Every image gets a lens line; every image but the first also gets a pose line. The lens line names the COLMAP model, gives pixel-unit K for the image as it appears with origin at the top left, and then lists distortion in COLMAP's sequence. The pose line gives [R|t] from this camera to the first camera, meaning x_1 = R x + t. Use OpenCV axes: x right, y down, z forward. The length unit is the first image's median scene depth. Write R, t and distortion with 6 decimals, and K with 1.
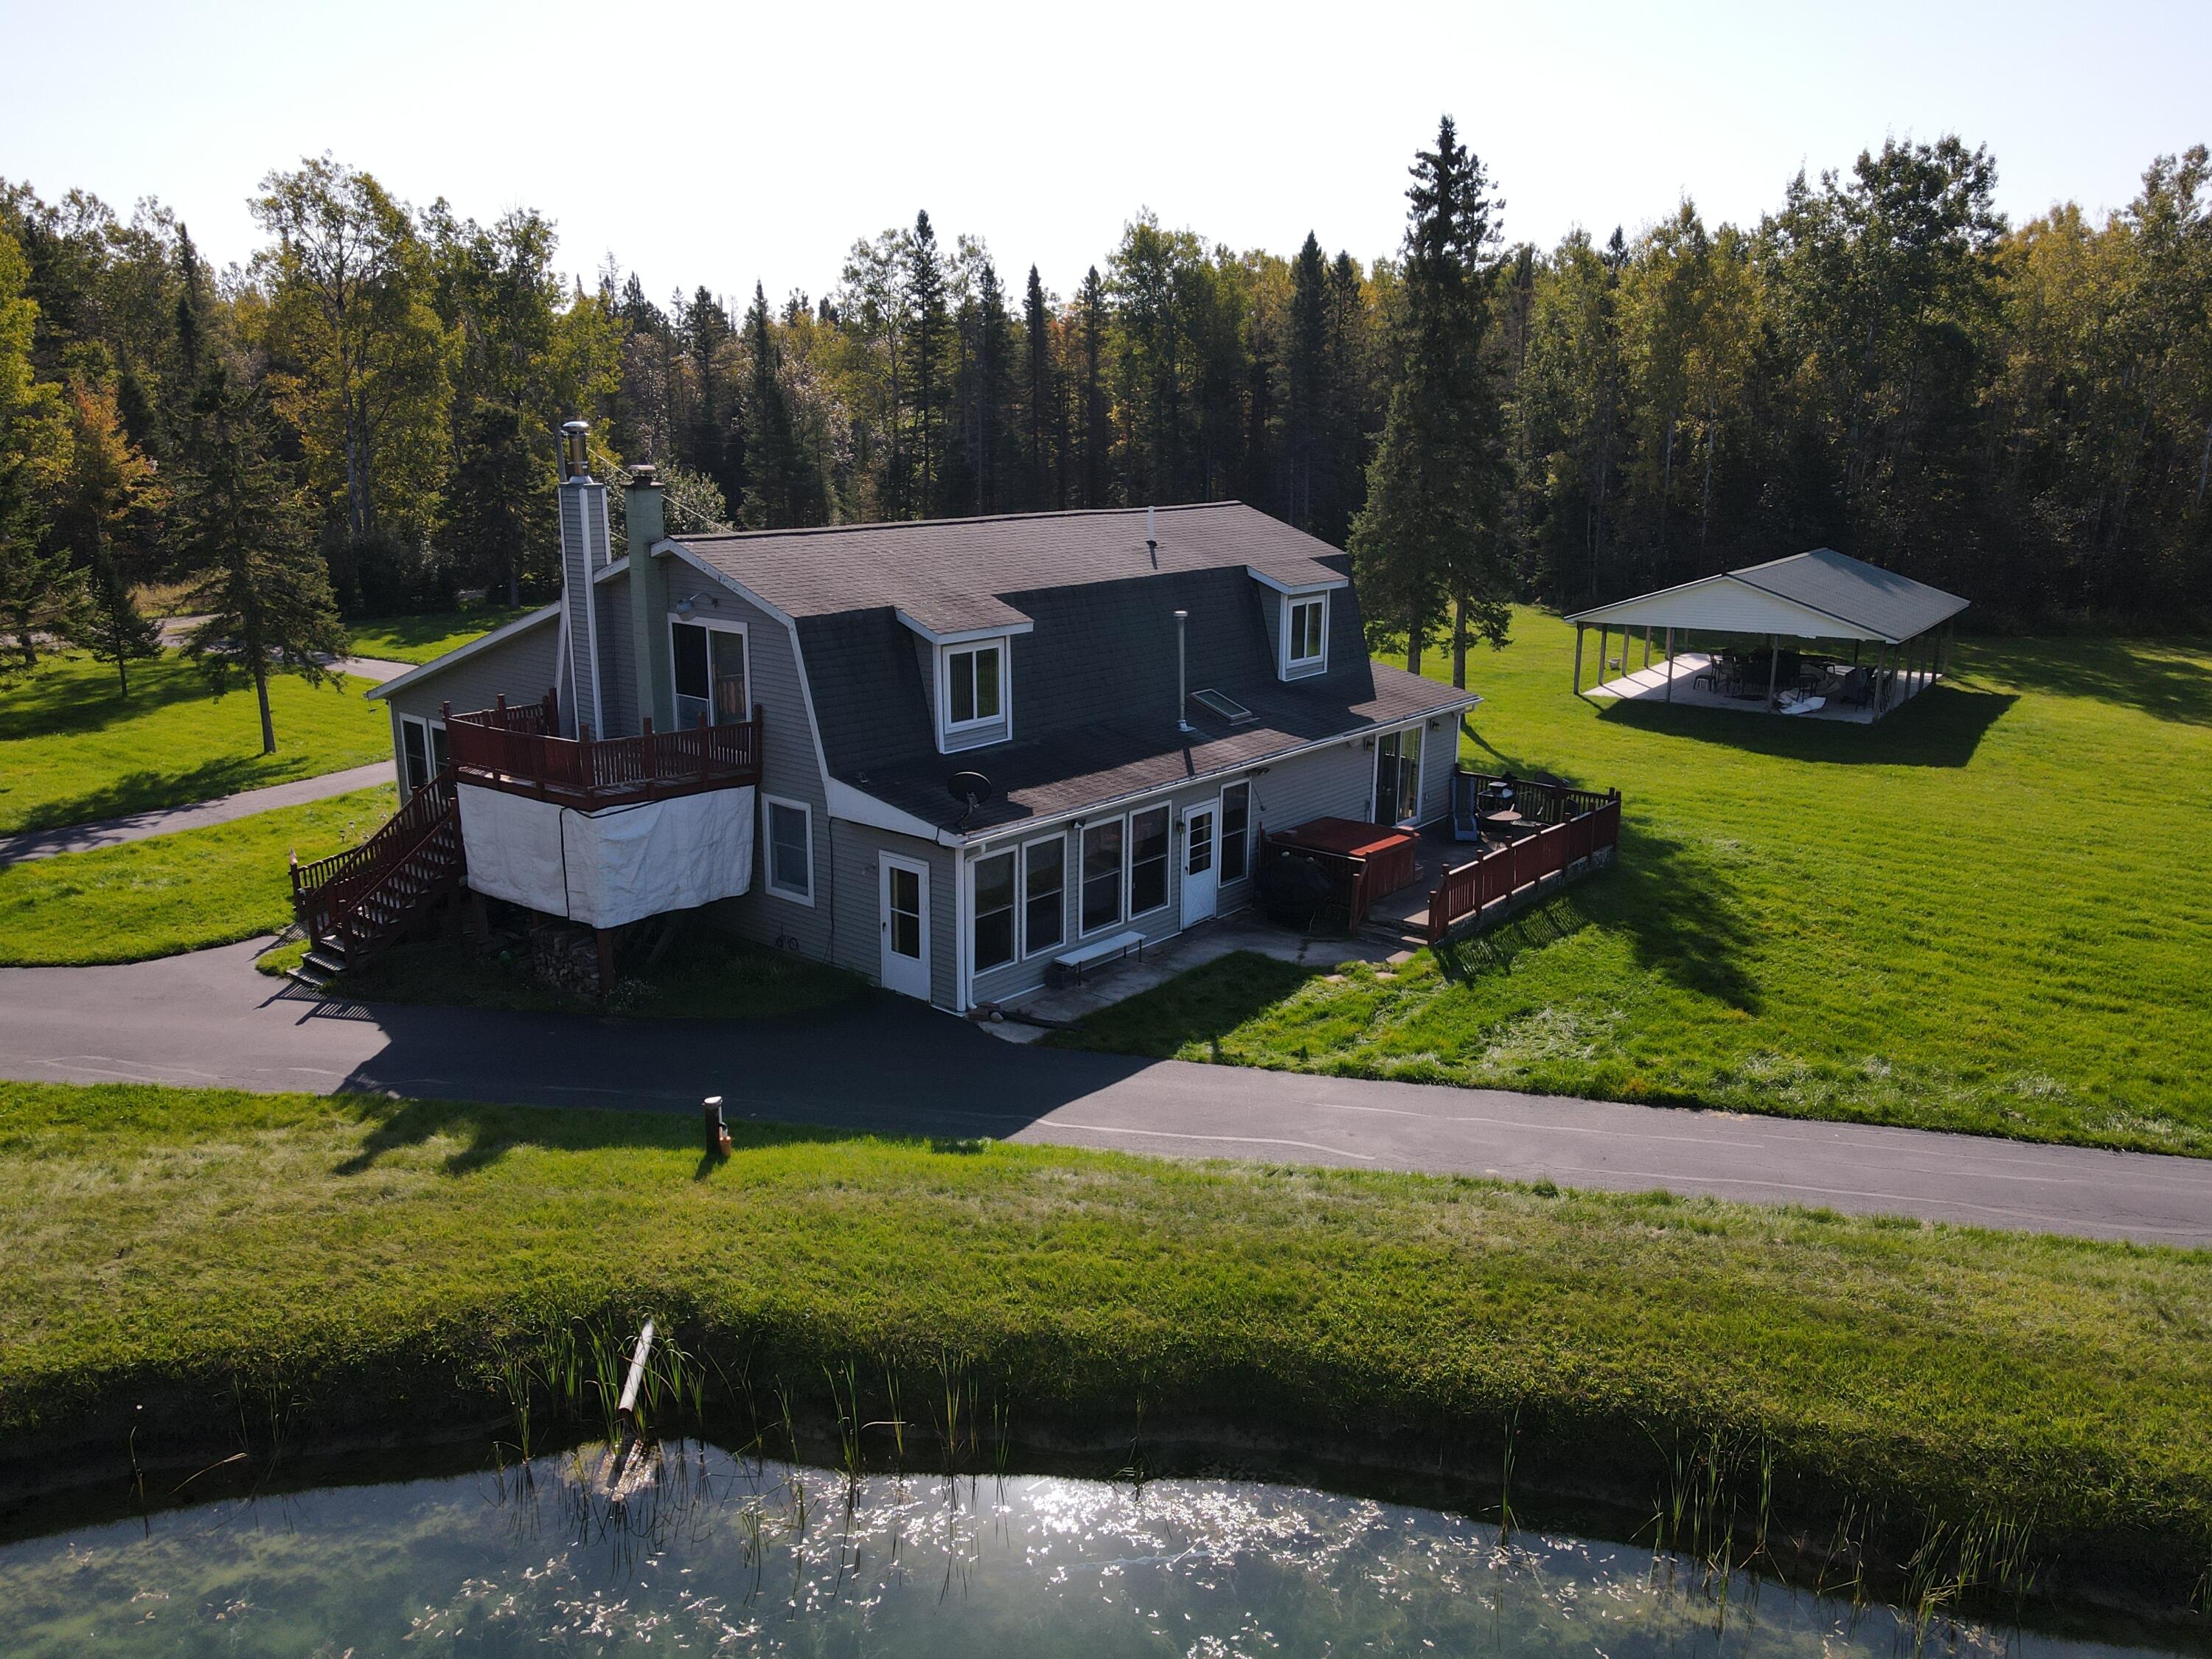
lens RADIAL K [[1627.4, 0, 1099.0], [0, 1627.4, 831.7], [0, 0, 1]] dist [-0.014442, 0.060901]
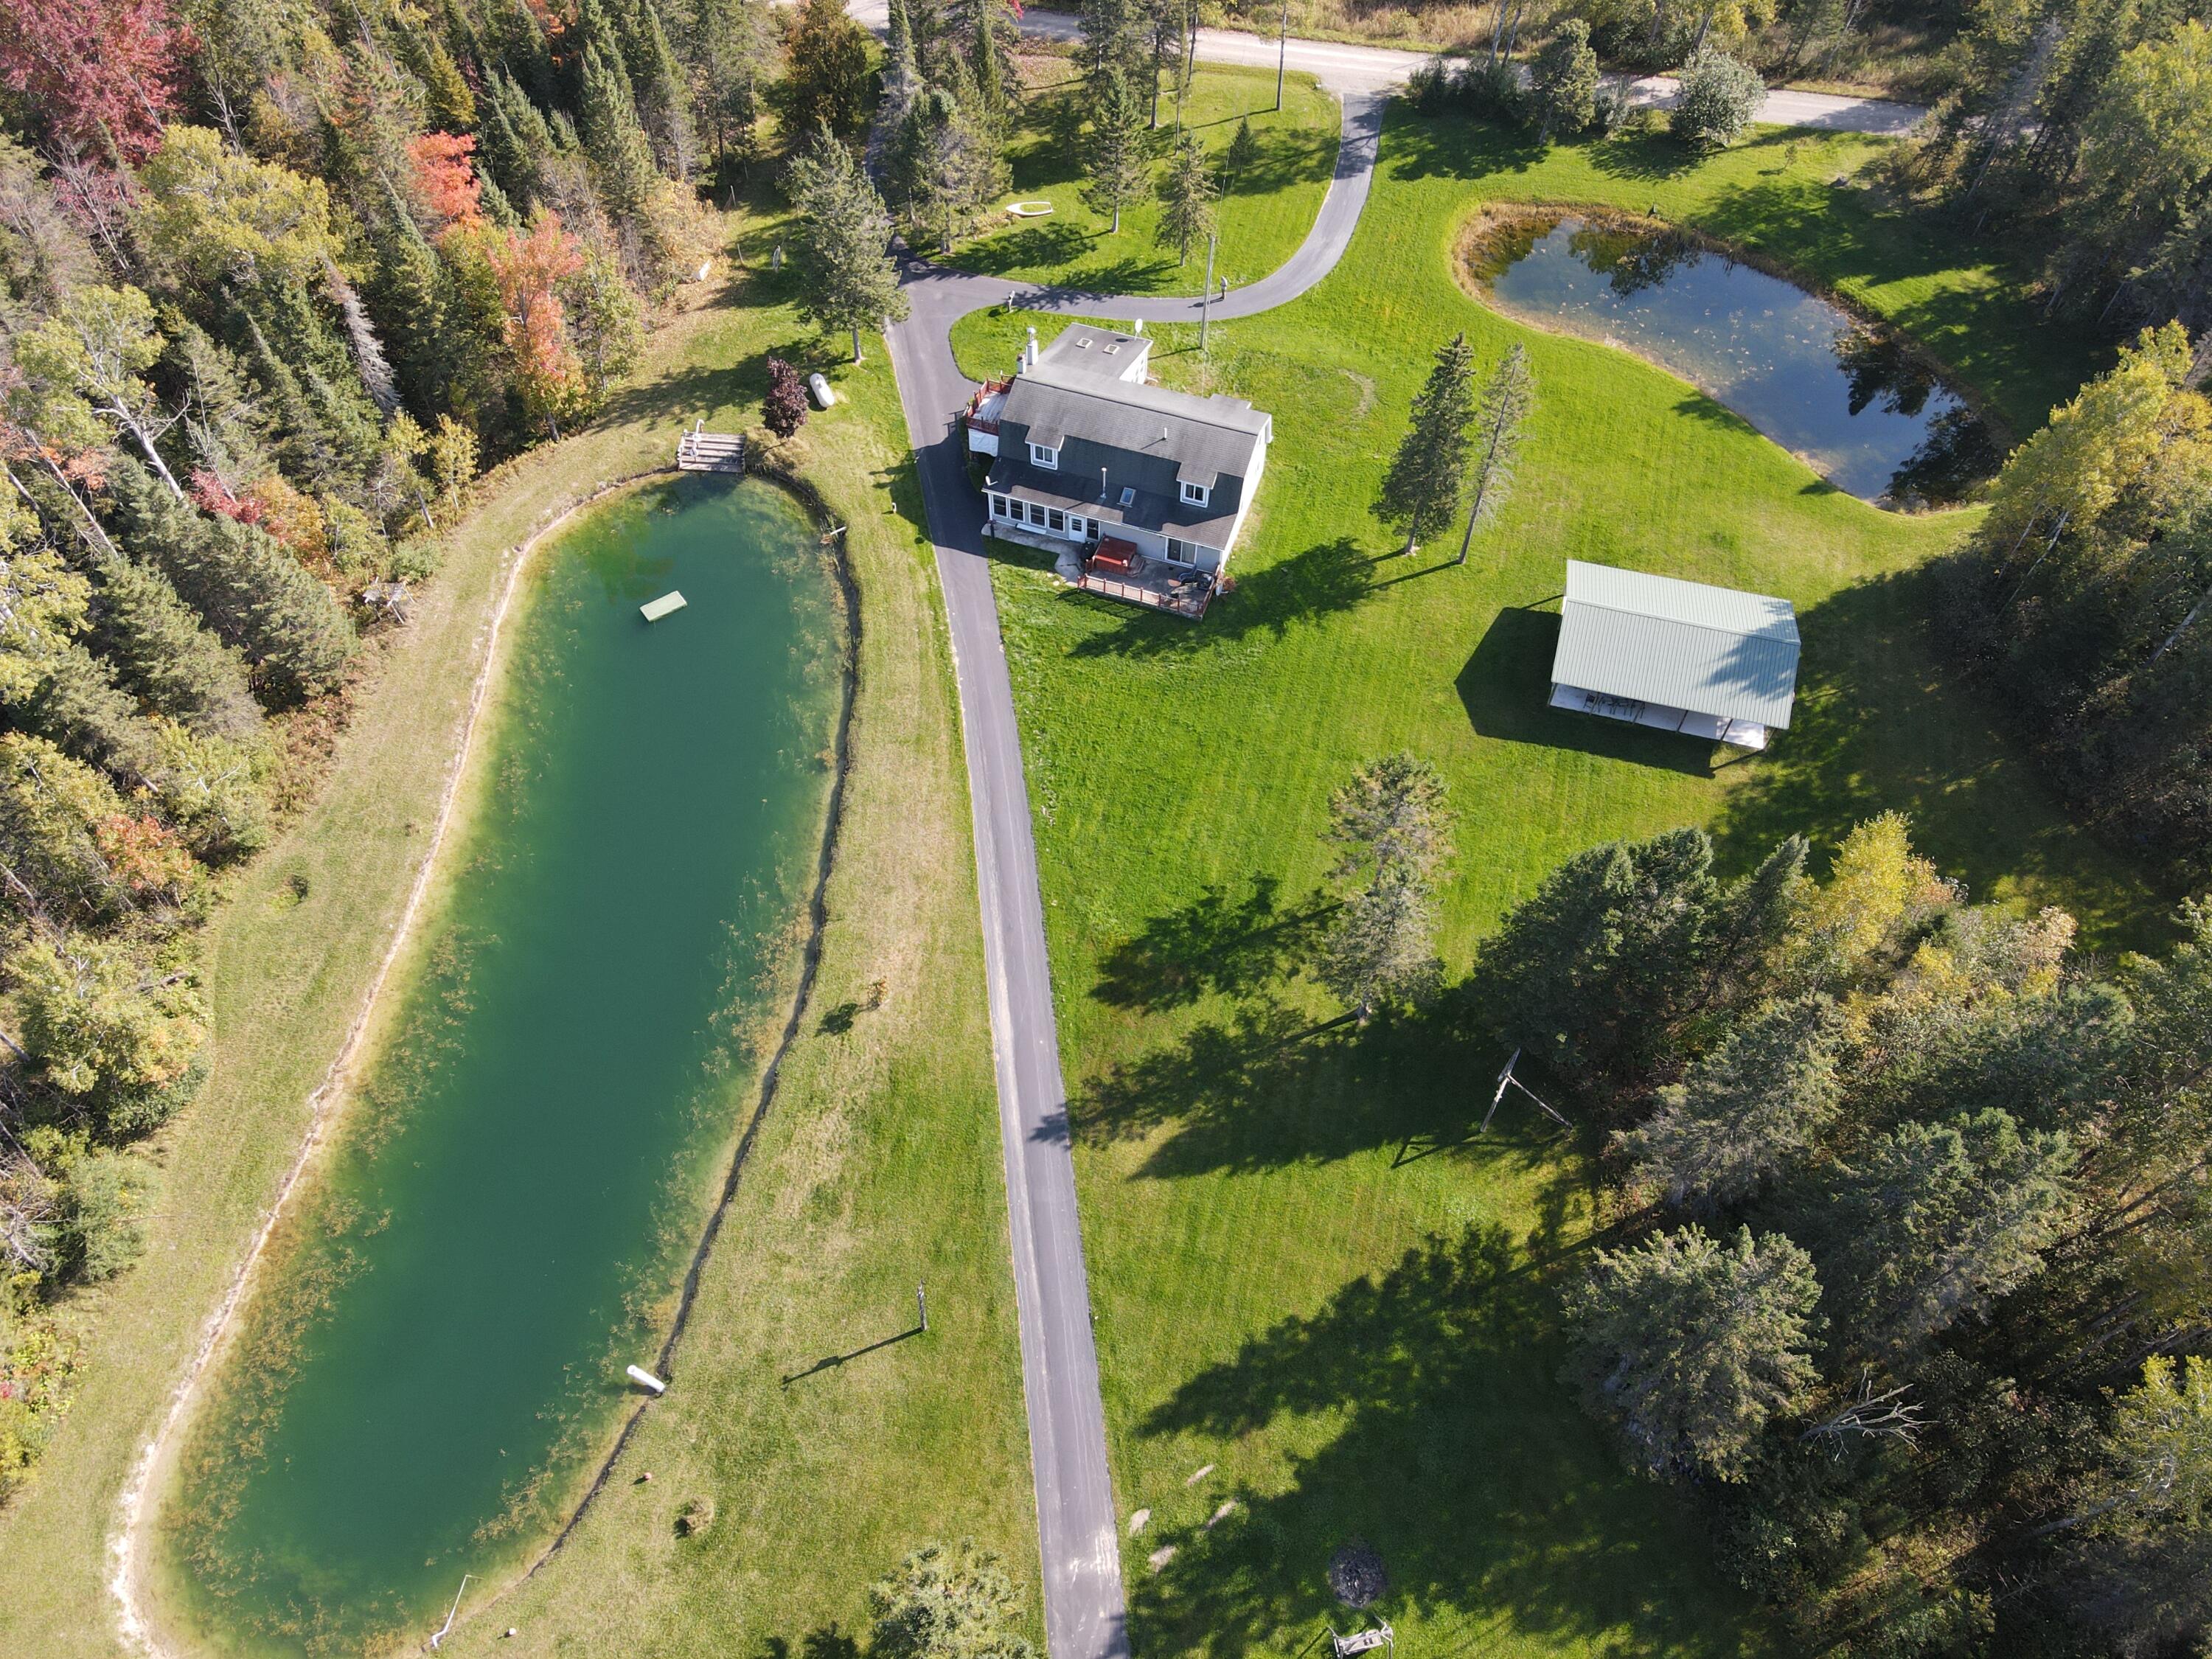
lens RADIAL K [[1640.8, 0, 1106.0], [0, 1640.8, 829.5], [0, 0, 1]] dist [-0.016777, 0.004944]
pose [[0.350658, 0.767564, -0.536549, 2.646685], [-0.240492, 0.627519, 0.740529, -2.360842], [0.905098, -0.130637, 0.404637, -0.525191]]
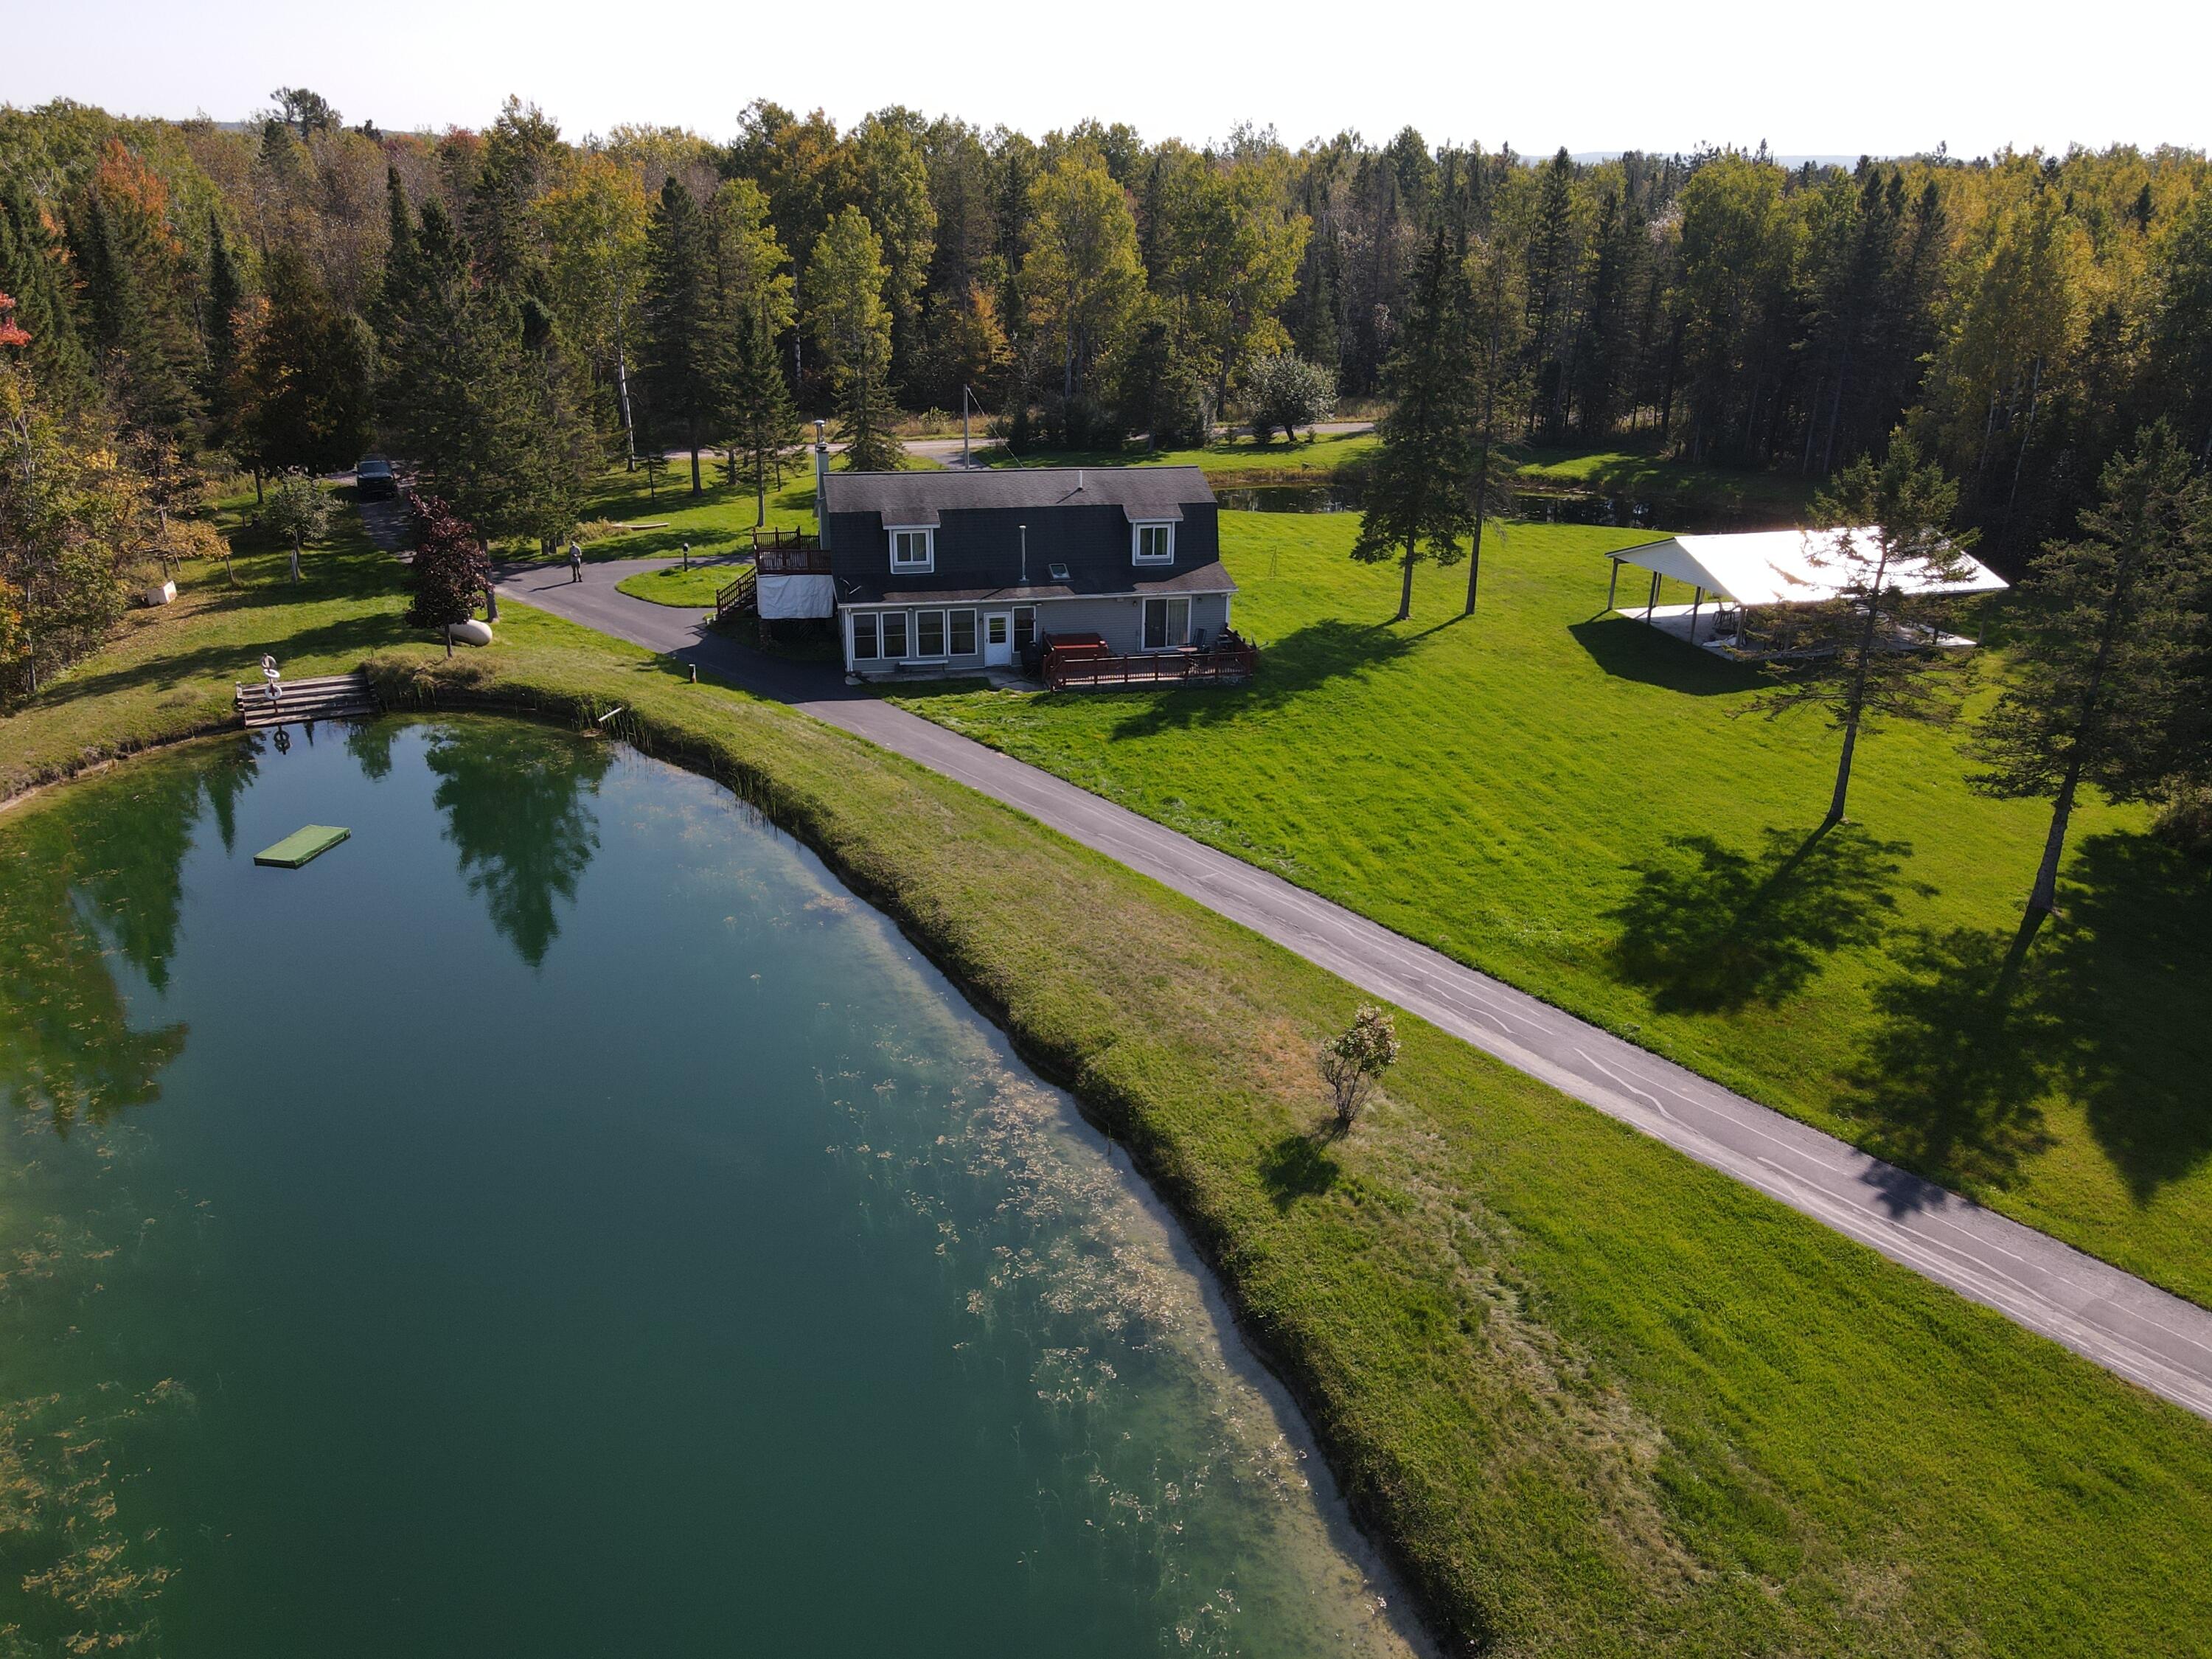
lens RADIAL K [[1636.1, 0, 1096.0], [0, 1636.1, 818.5], [0, 0, 1]] dist [-0.009689, 0.043143]
pose [[0.786552, 0.230473, -0.572903, 1.586541], [-0.162783, 0.972312, 0.167663, -0.147277], [0.595682, -0.038617, 0.802291, -0.784601]]
